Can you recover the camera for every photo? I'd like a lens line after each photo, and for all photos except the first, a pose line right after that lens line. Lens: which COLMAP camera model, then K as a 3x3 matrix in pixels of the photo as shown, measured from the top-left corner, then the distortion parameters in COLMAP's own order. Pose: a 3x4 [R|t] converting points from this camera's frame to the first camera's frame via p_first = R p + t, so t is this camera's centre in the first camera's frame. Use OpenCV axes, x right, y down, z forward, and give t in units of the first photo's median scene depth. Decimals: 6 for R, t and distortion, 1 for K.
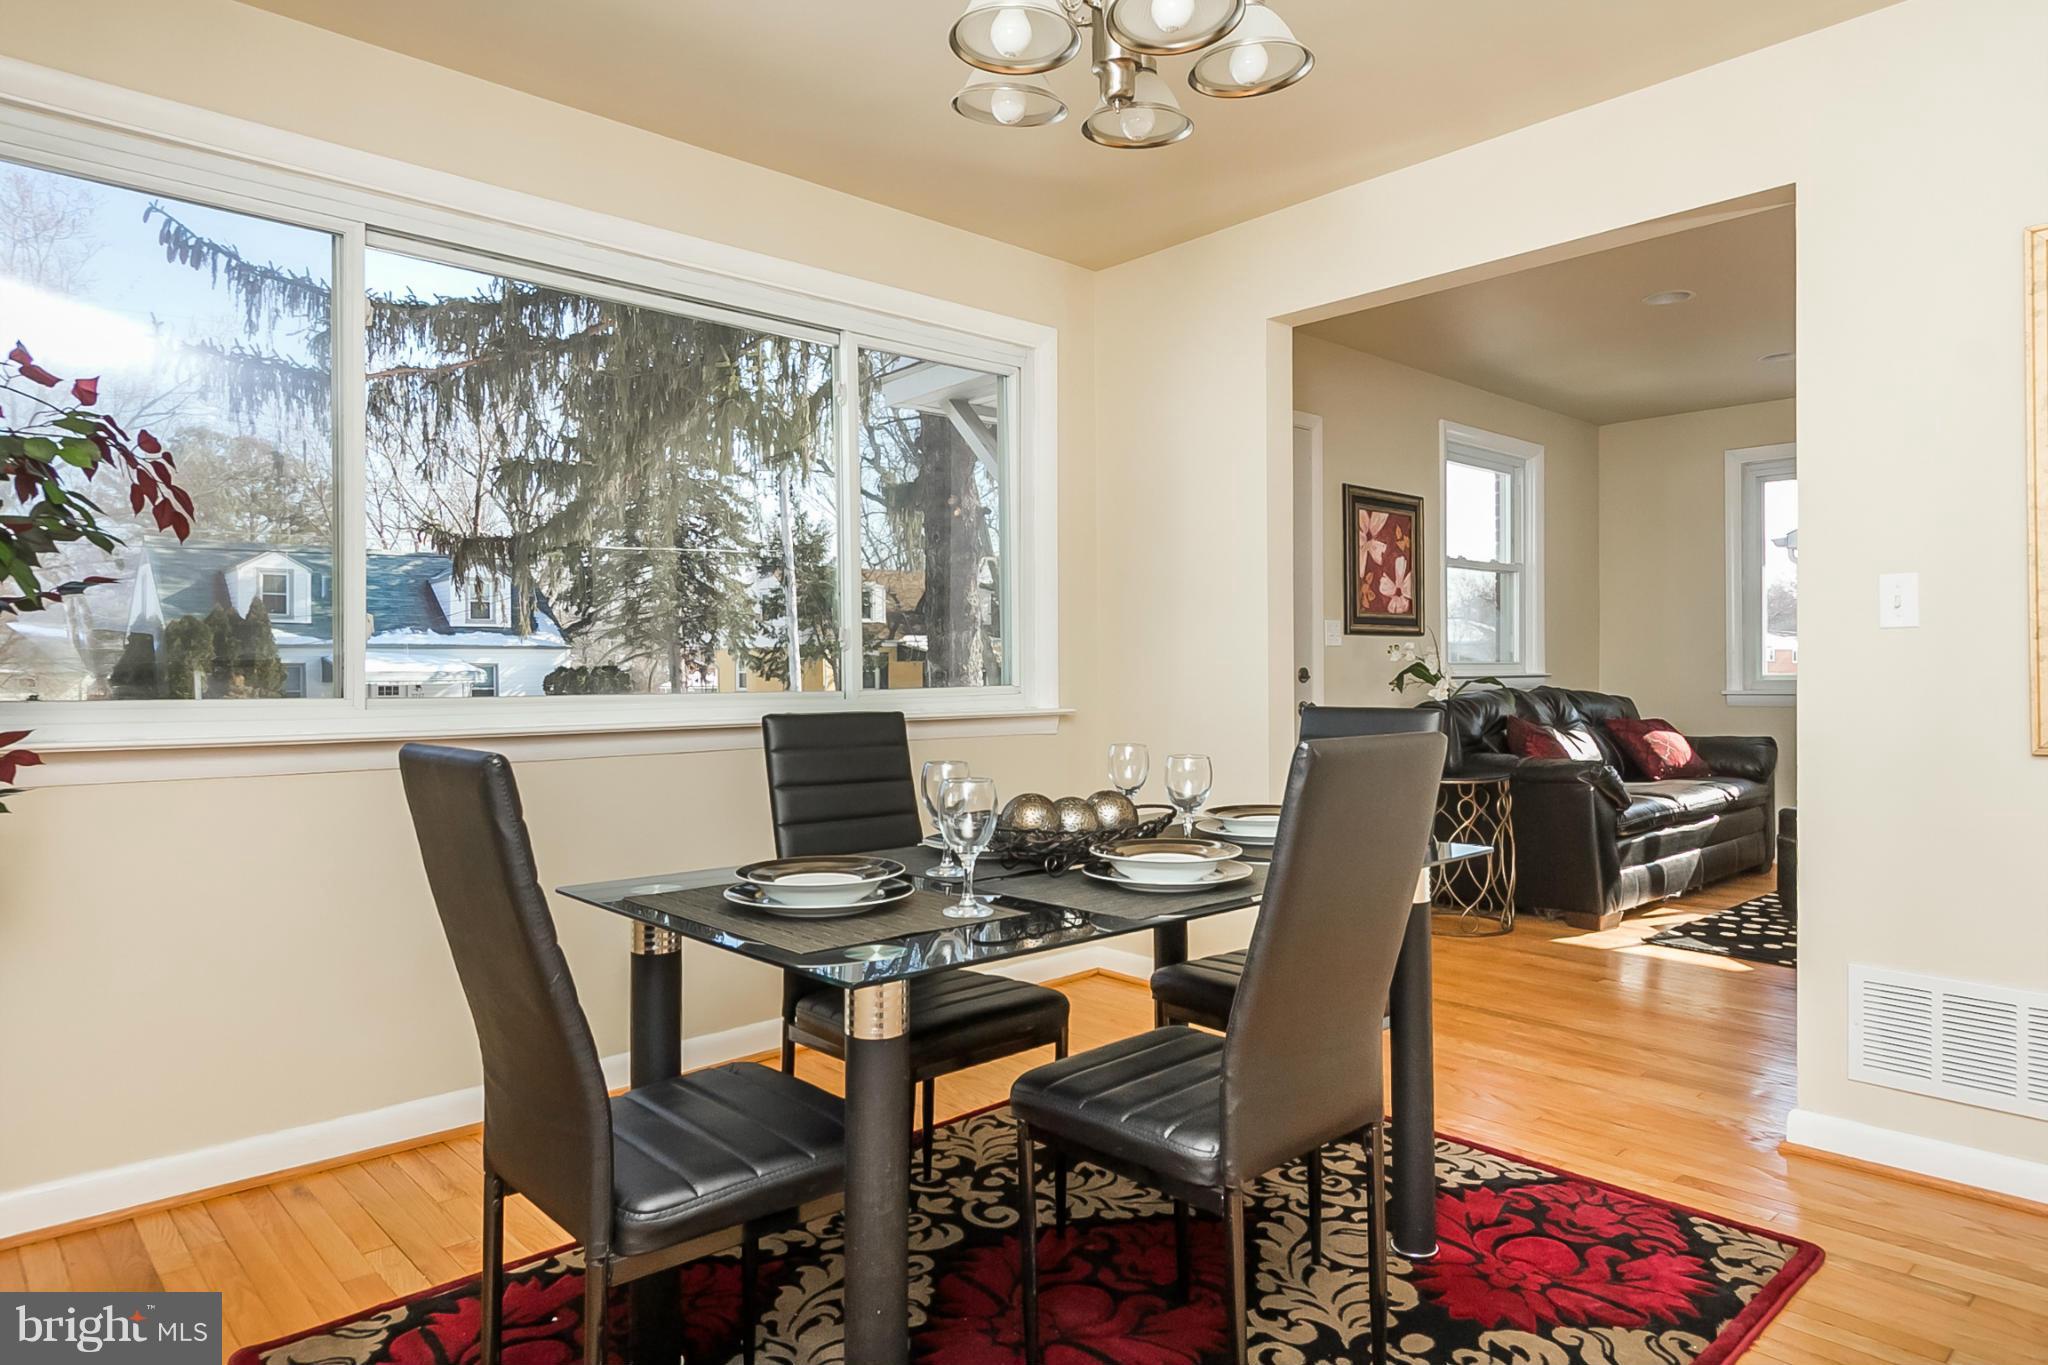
lens RADIAL K [[1213.6, 0, 1029.4], [0, 1213.6, 666.8], [0, 0, 1]] dist [-0.000355, -0.000821]
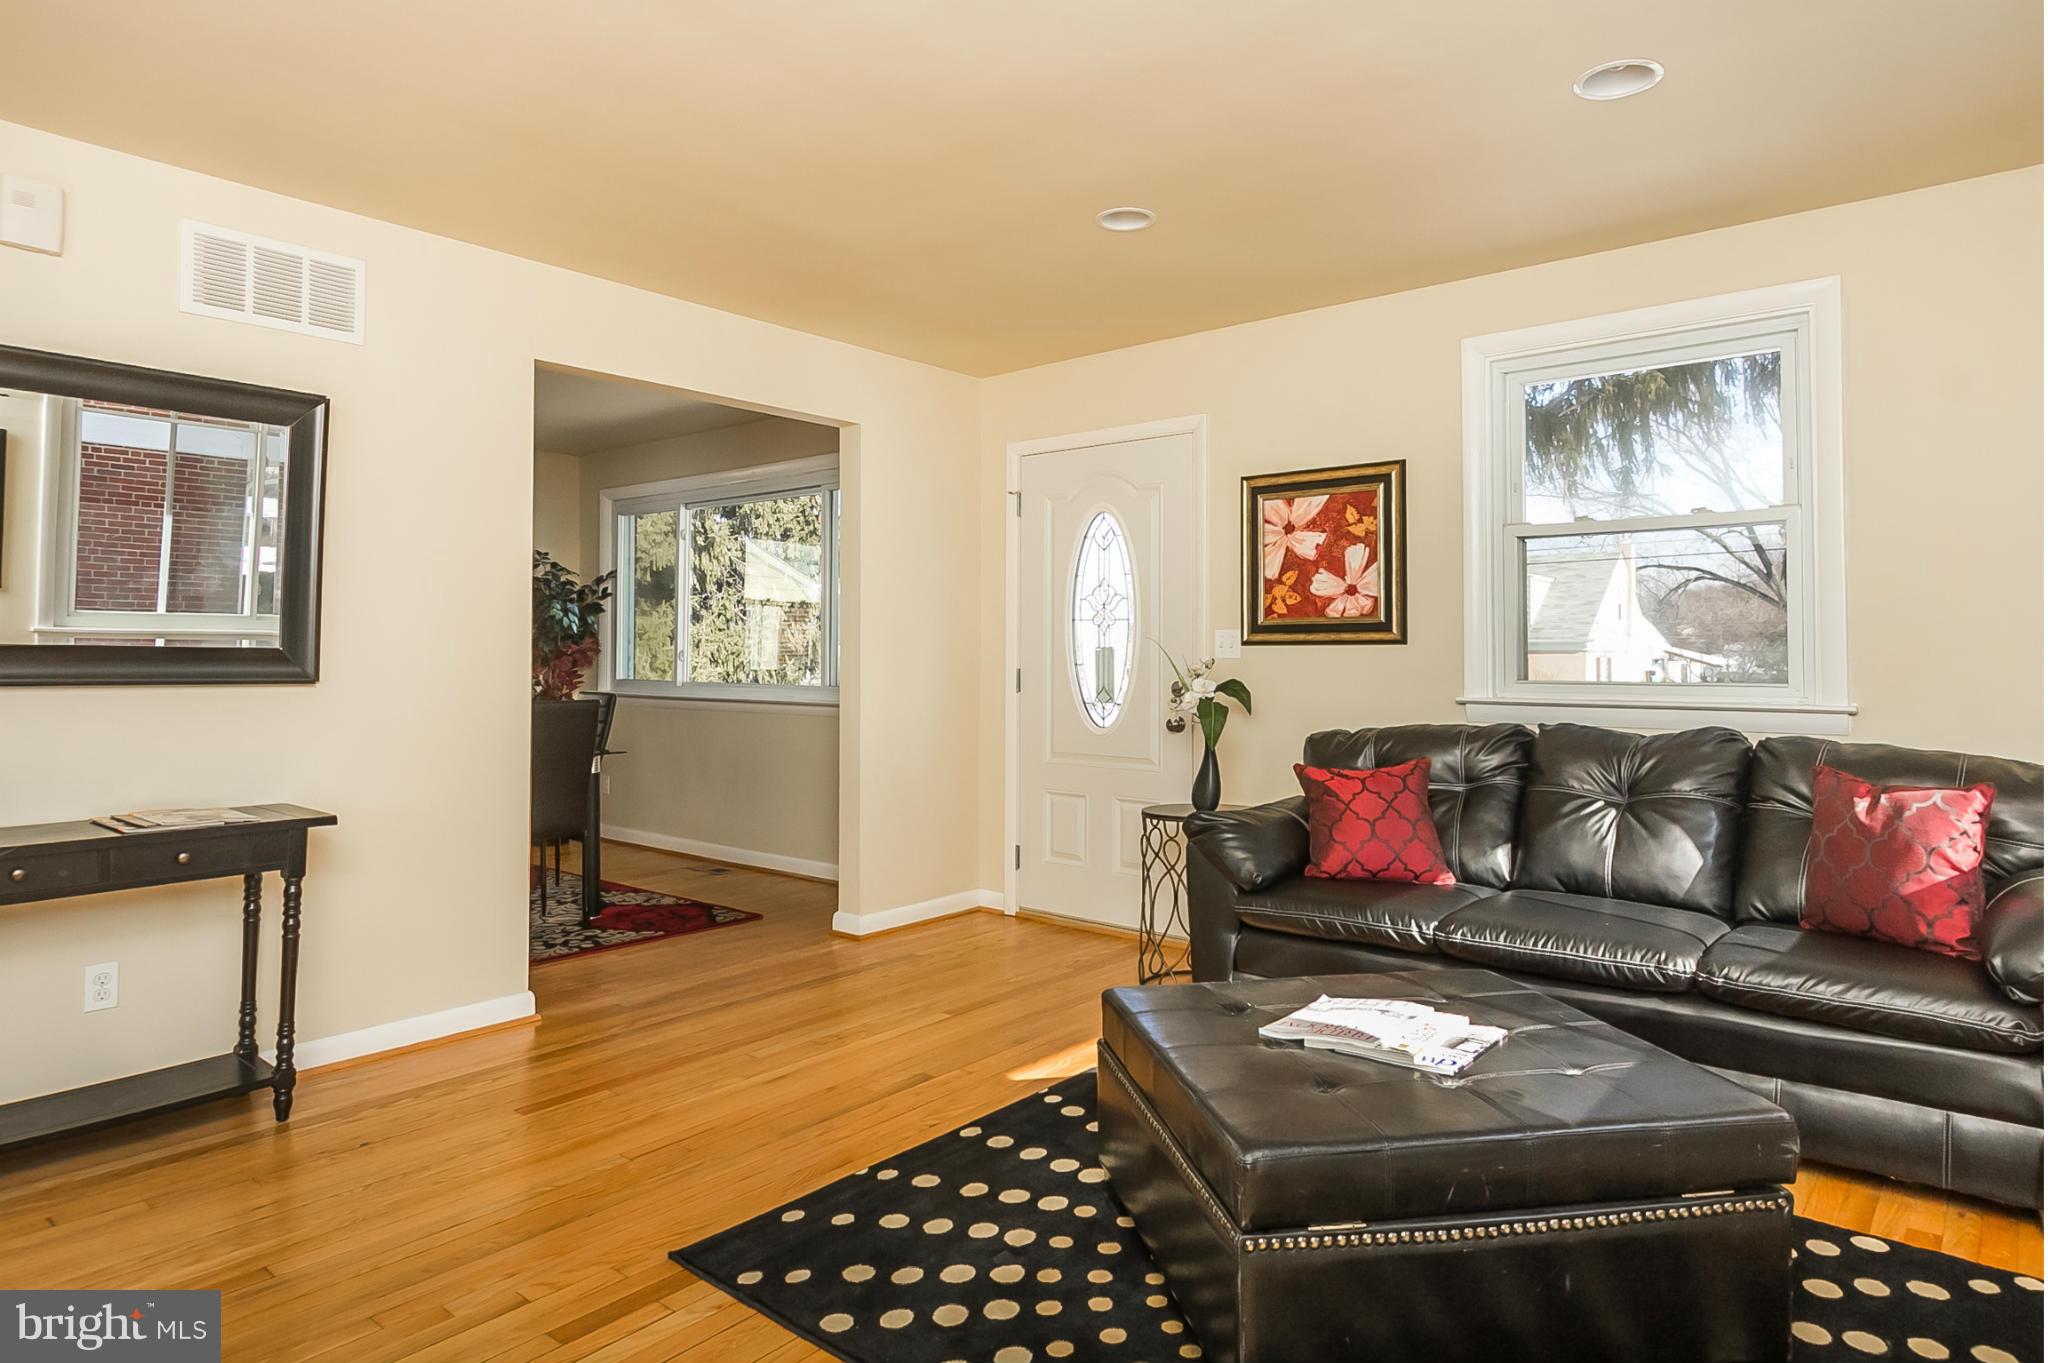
lens RADIAL K [[1213.6, 0, 1029.4], [0, 1213.6, 665.8], [0, 0, 1]] dist [-0.000355, -0.000821]
pose [[0.141838, 0.014131, -0.989789, 1.076796], [-0.001464, 0.999900, 0.014066, -0.023075], [0.989889, -0.000546, 0.141844, 0.689343]]
